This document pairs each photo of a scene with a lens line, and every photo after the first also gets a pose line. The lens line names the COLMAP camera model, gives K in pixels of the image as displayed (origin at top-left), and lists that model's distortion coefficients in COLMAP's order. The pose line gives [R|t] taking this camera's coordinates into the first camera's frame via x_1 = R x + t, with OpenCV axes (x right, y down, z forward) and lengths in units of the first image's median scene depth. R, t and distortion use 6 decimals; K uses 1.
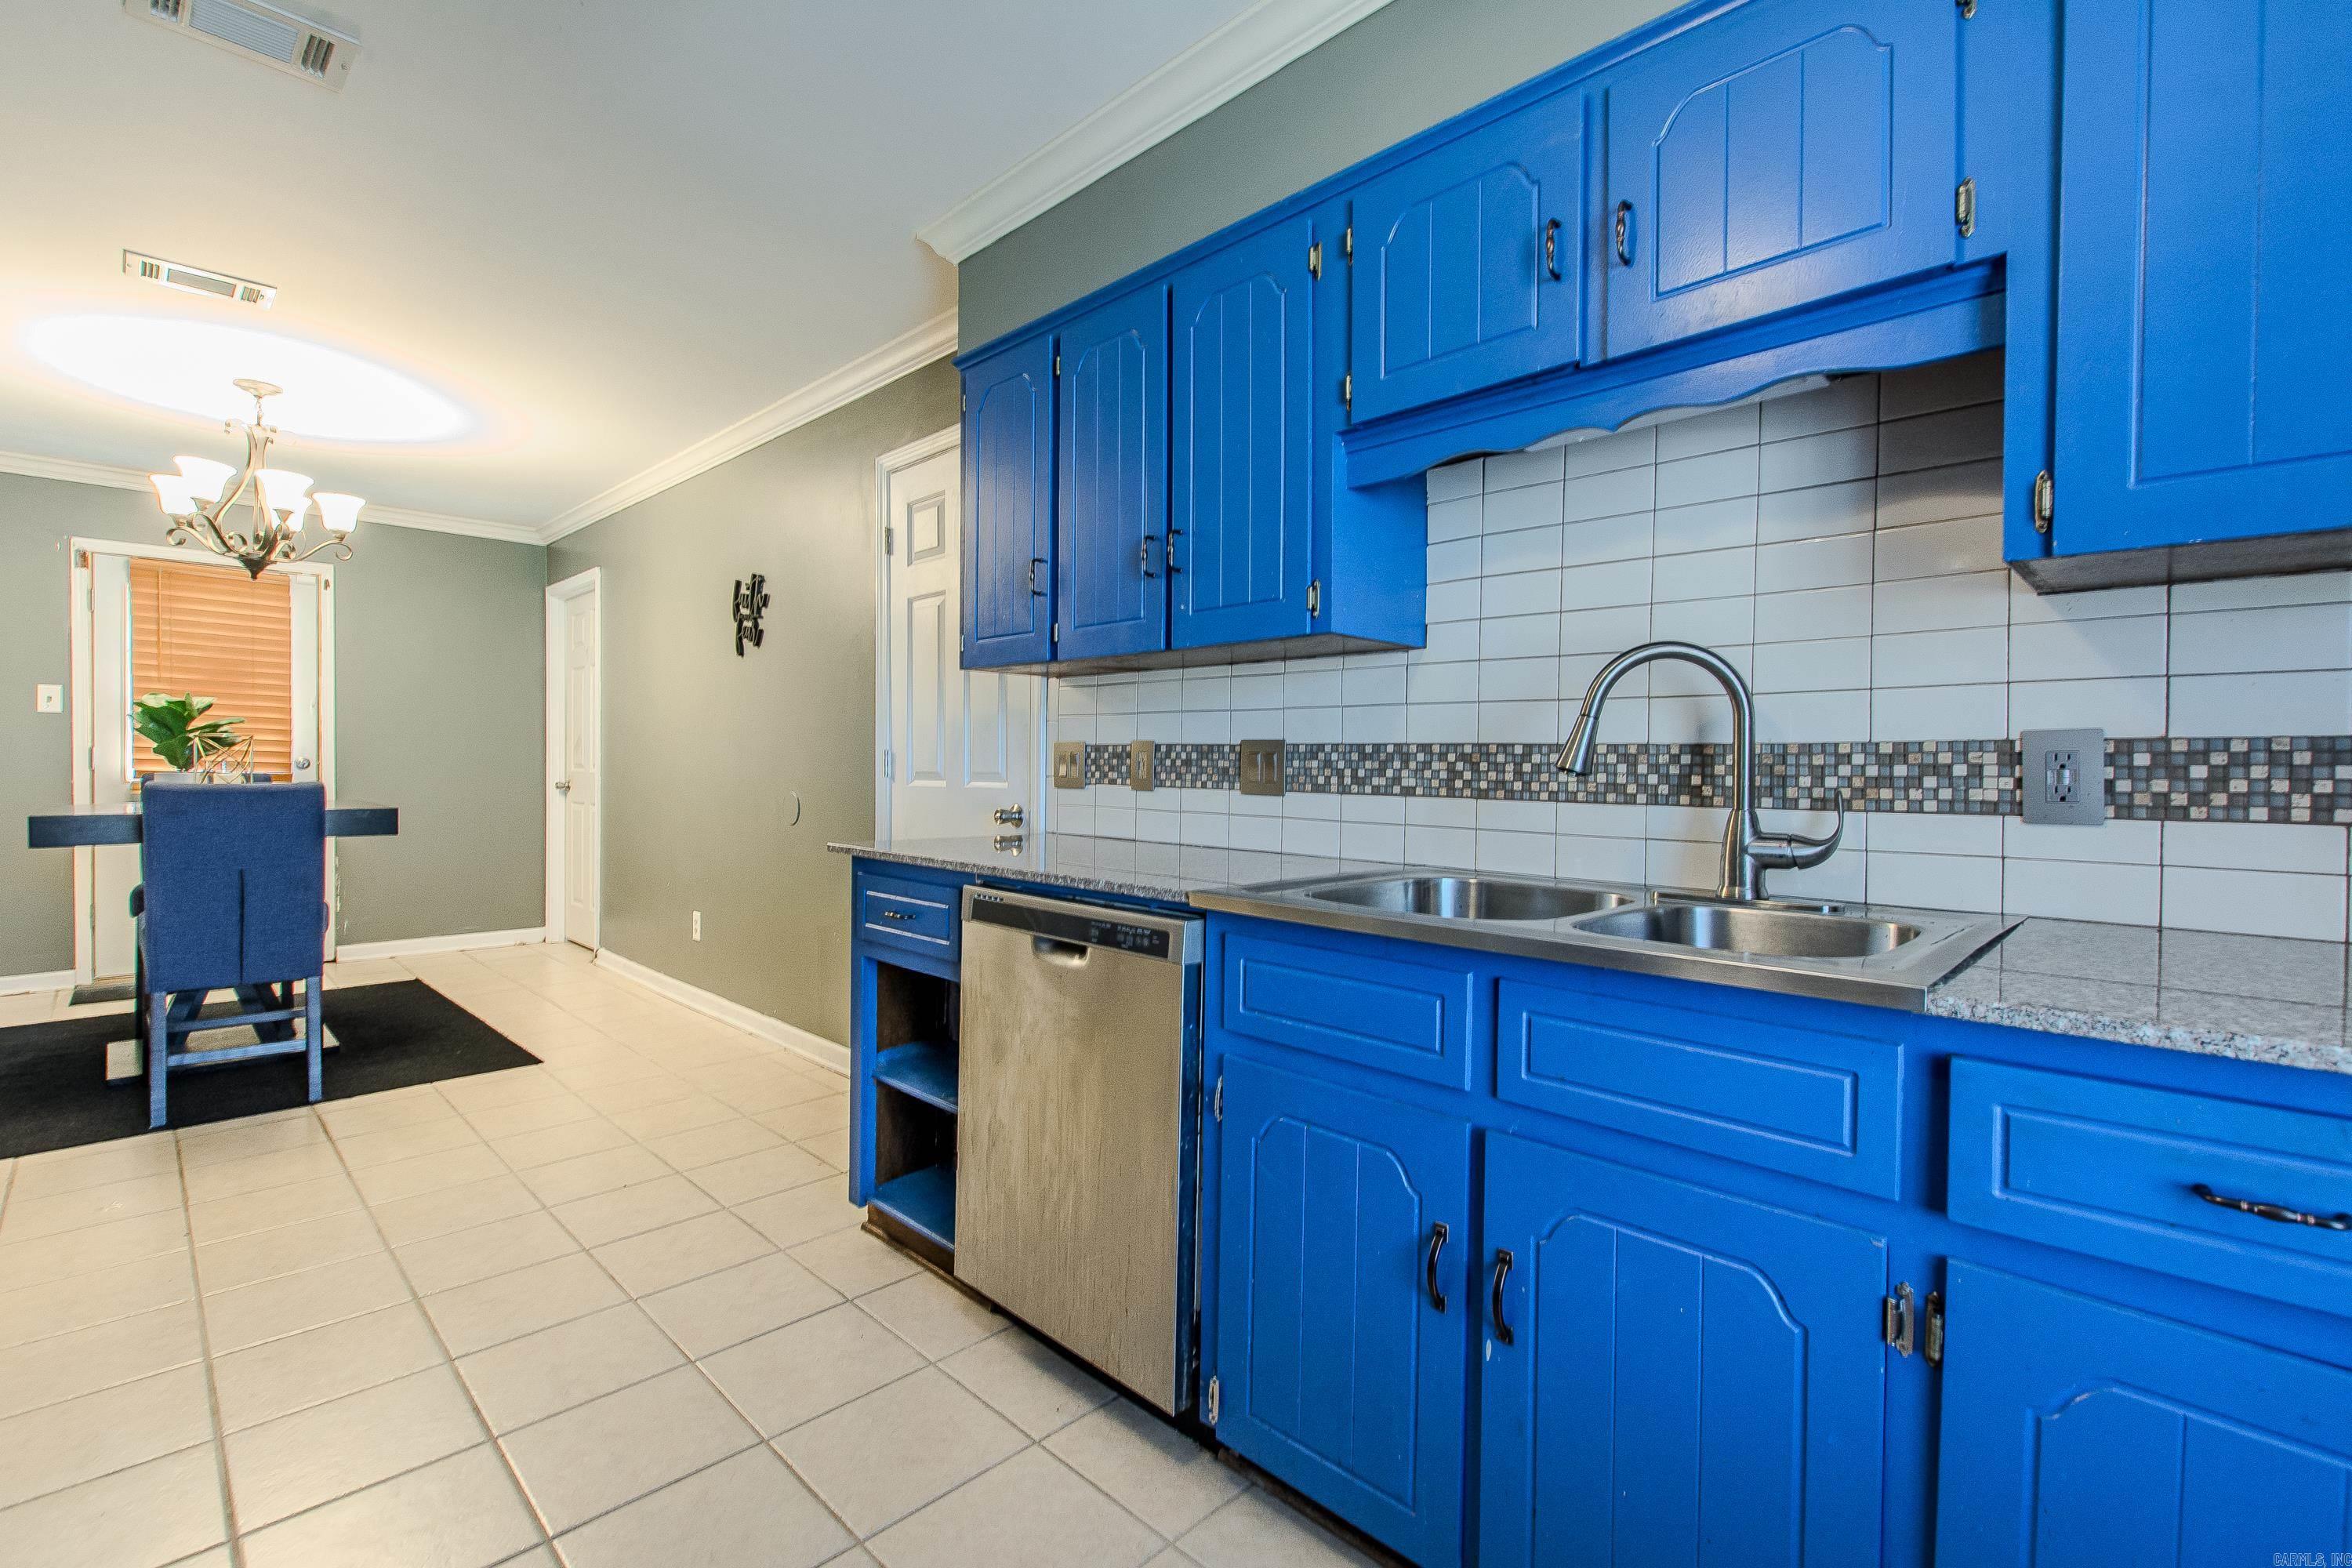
lens RADIAL K [[1019.4, 0, 1182.5], [0, 1019.4, 770.3], [0, 0, 1]] dist [0.003251, -0.002659]
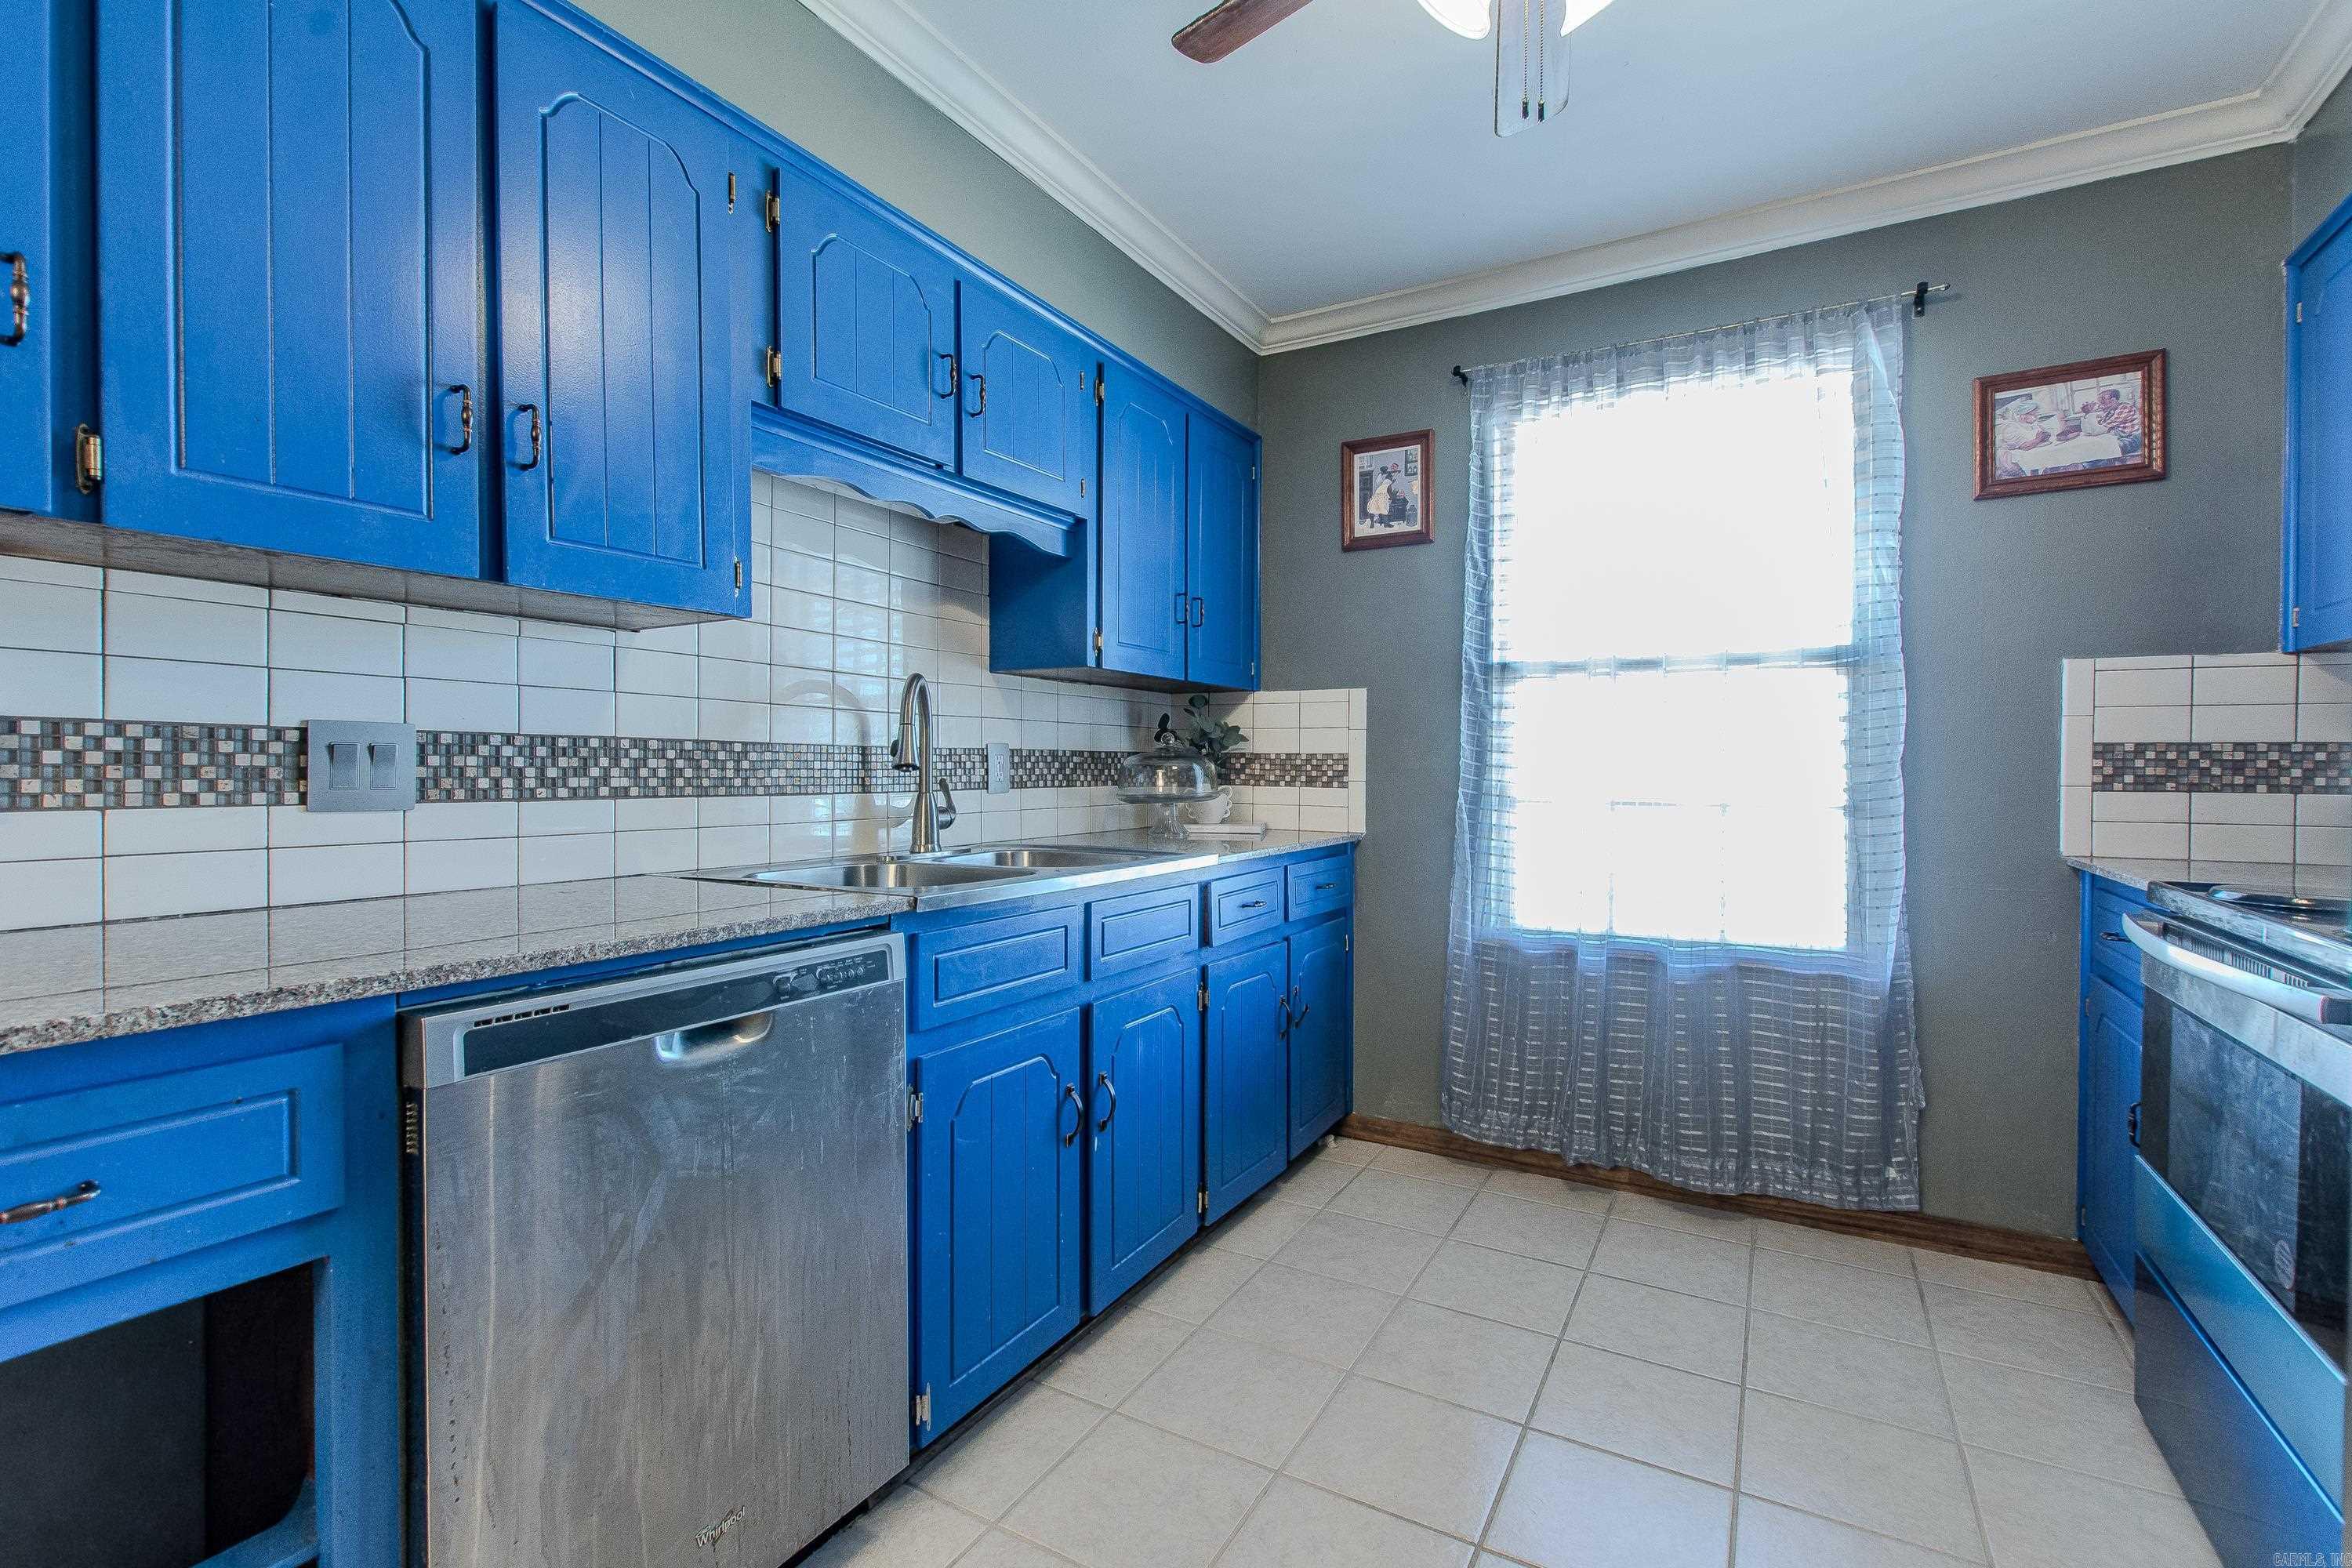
lens RADIAL K [[1019.4, 0, 1225.6], [0, 1019.4, 779.2], [0, 0, 1]] dist [0.003251, -0.002659]
pose [[-0.259470, -0.022742, 0.965483, -0.741684], [-0.003012, 0.999737, 0.022739, -0.011992], [-0.965746, 0.002992, -0.259471, 0.721345]]
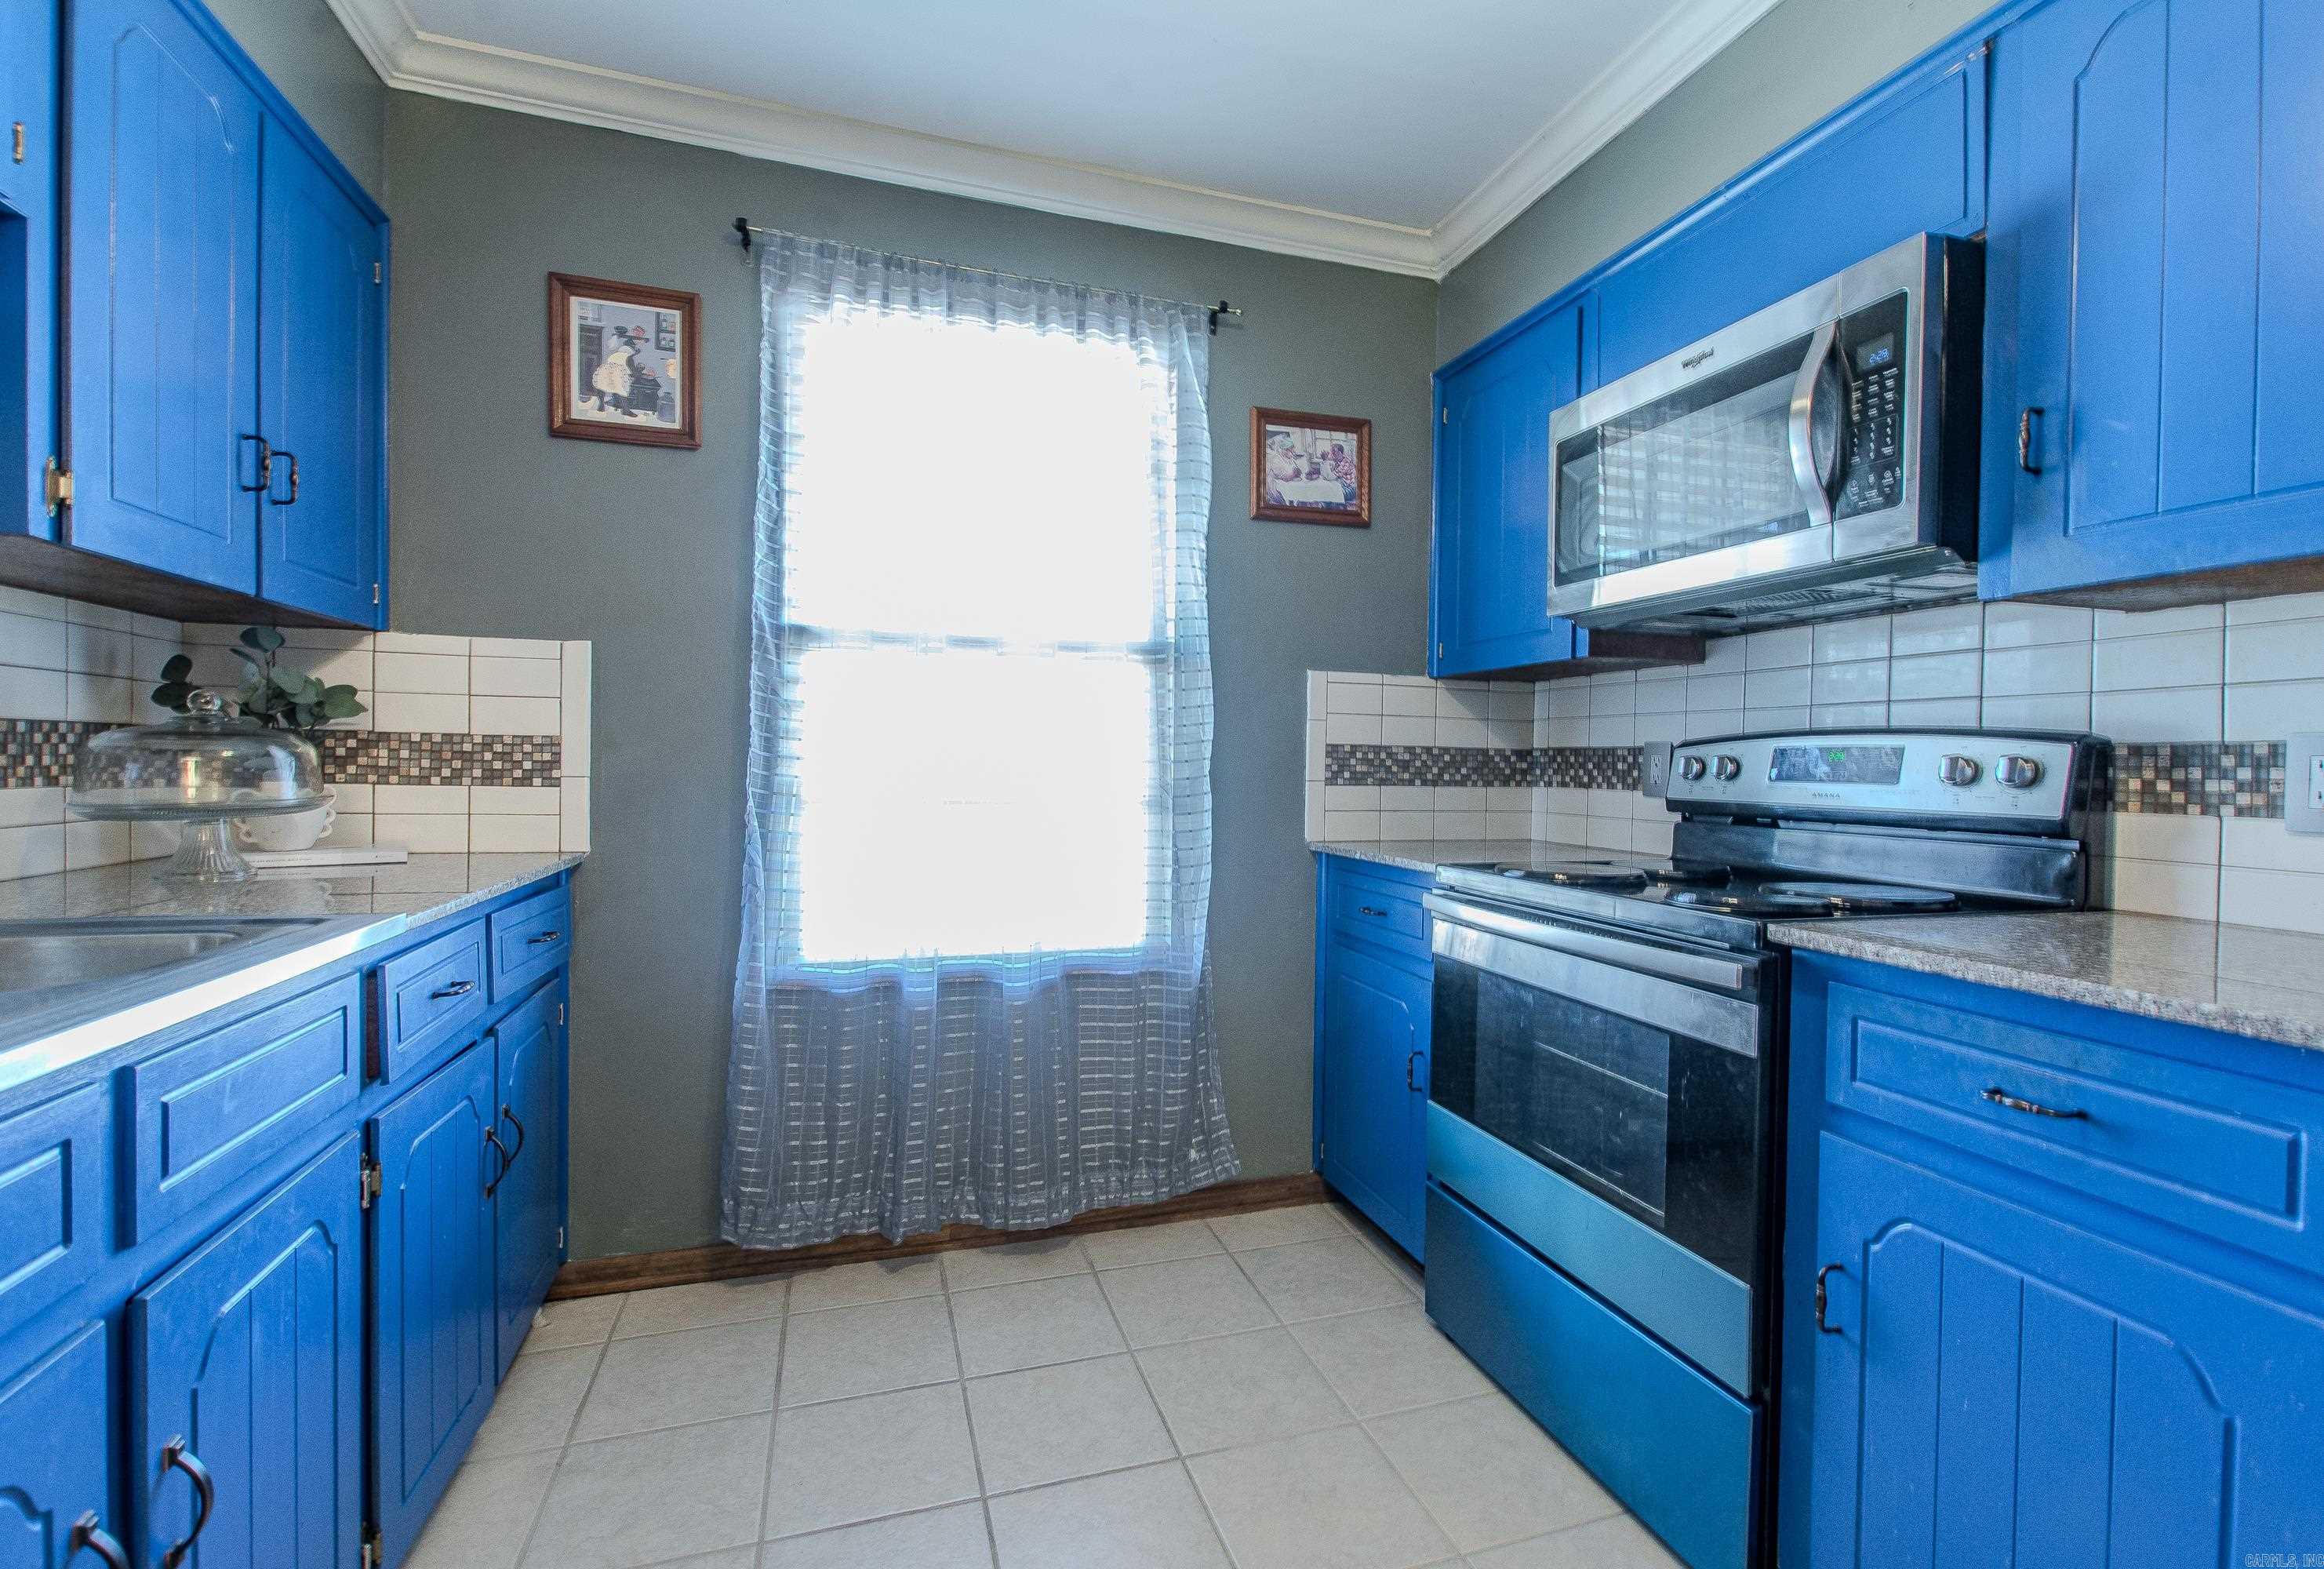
lens RADIAL K [[1013.0, 0, 1154.6], [0, 1013.0, 779.8], [0, 0, 1]] dist [0.003826, -0.000180]
pose [[-0.872651, -0.029658, 0.487444, -0.360556], [-0.021327, 0.999516, 0.022634, -0.008197], [-0.487879, 0.009356, -0.872861, 0.752529]]
